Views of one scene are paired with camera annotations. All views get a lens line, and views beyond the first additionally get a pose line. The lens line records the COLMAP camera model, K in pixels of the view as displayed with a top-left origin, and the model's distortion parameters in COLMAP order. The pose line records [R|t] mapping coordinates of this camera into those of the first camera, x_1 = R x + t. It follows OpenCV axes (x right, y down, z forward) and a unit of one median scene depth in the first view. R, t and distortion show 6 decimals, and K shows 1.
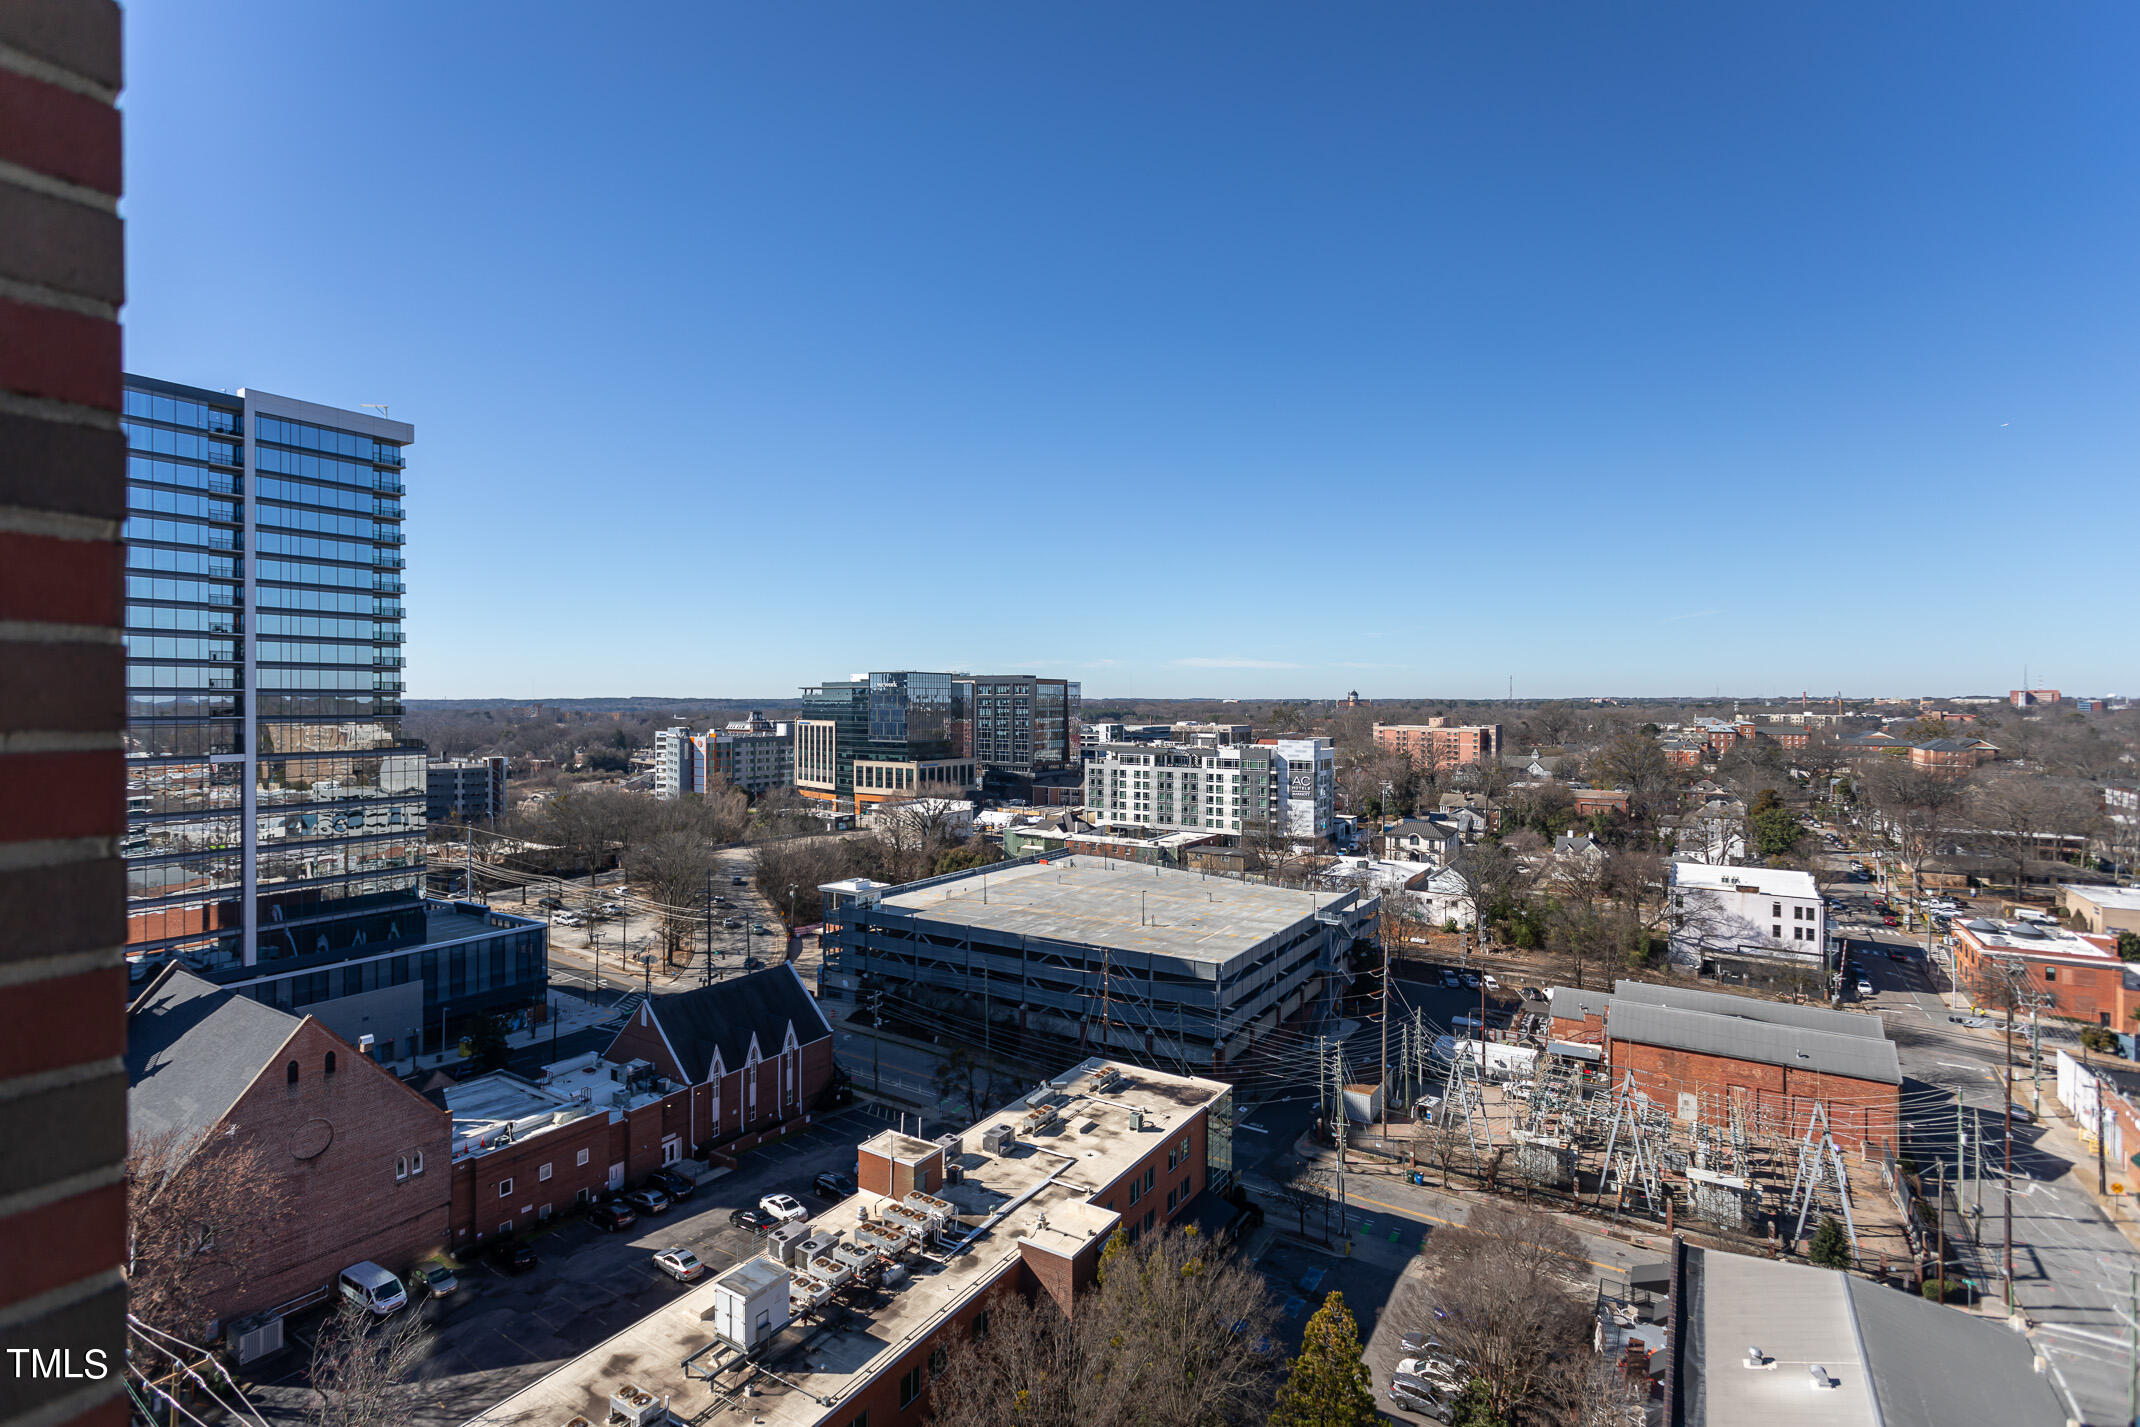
lens RADIAL K [[1013.6, 0, 1056.4], [0, 1013.6, 705.3], [0, 0, 1]] dist [-0.000099, 0.001437]
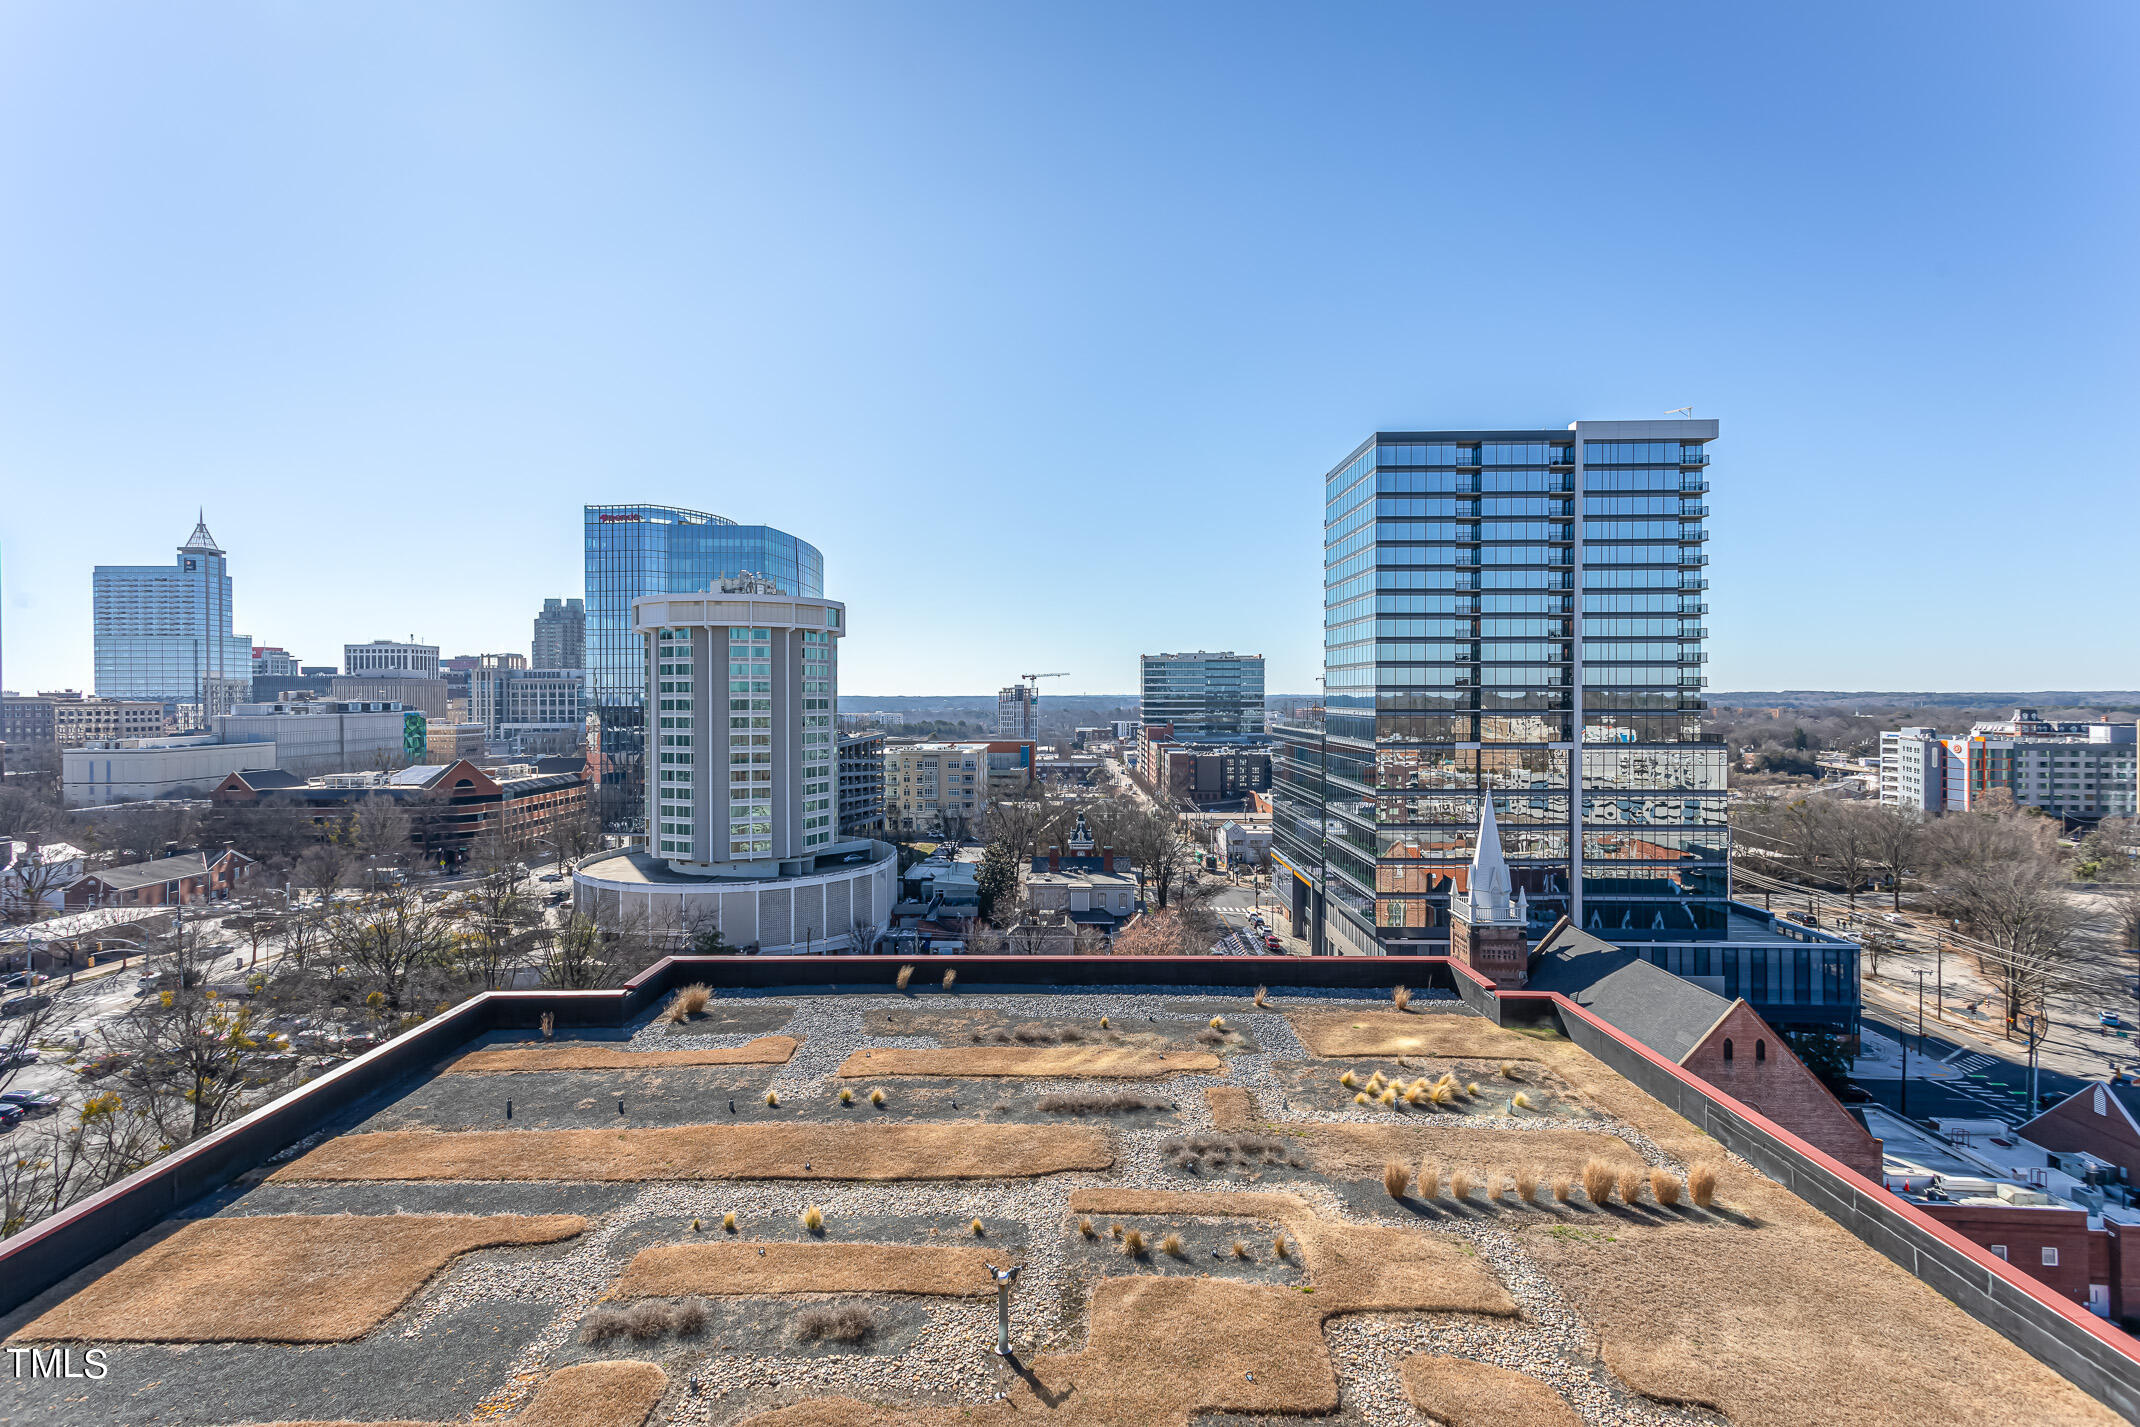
lens RADIAL K [[1000.6, 0, 1056.4], [0, 1000.6, 699.1], [0, 0, 1]] dist [0.031176, 0.001132]
pose [[0.523321, 0.000547, -0.852135, -0.113654], [-0.001468, 0.999999, -0.000260, 0.000321], [0.852134, 0.001386, 0.523322, -0.074714]]
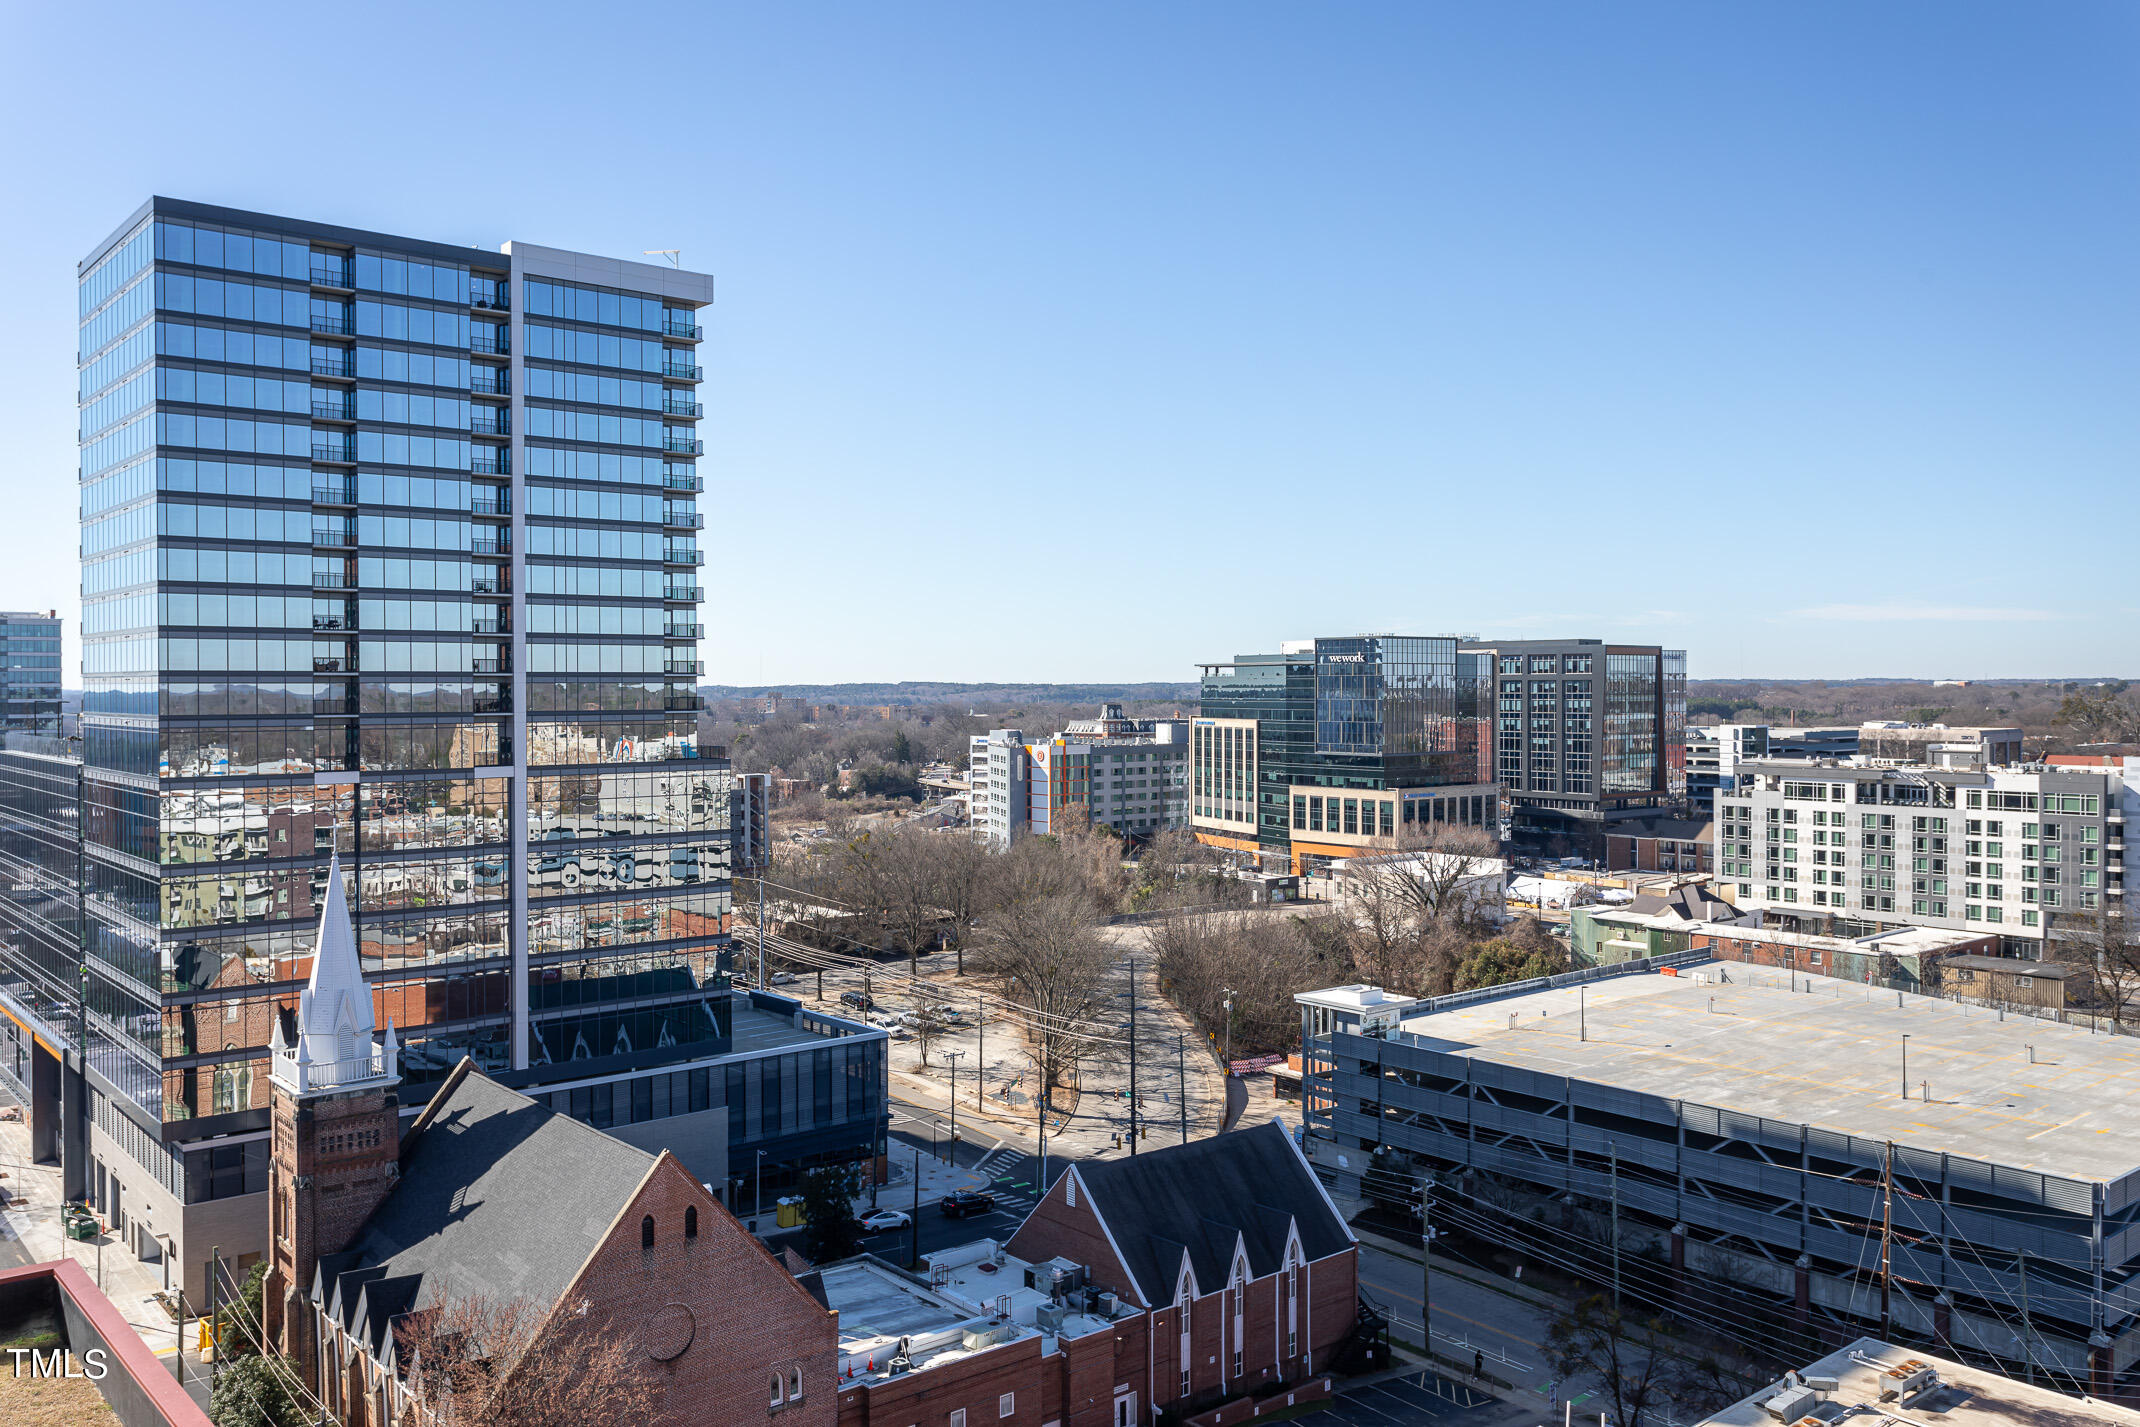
lens RADIAL K [[1713.6, 0, 1049.2], [0, 1713.6, 703.8], [0, 0, 1]] dist [0.009277, 0.007403]
pose [[0.951845, -0.002209, -0.306571, -0.072307], [0.004105, 0.999976, 0.005541, 0.000116], [0.306551, -0.006533, 0.951832, -0.008725]]
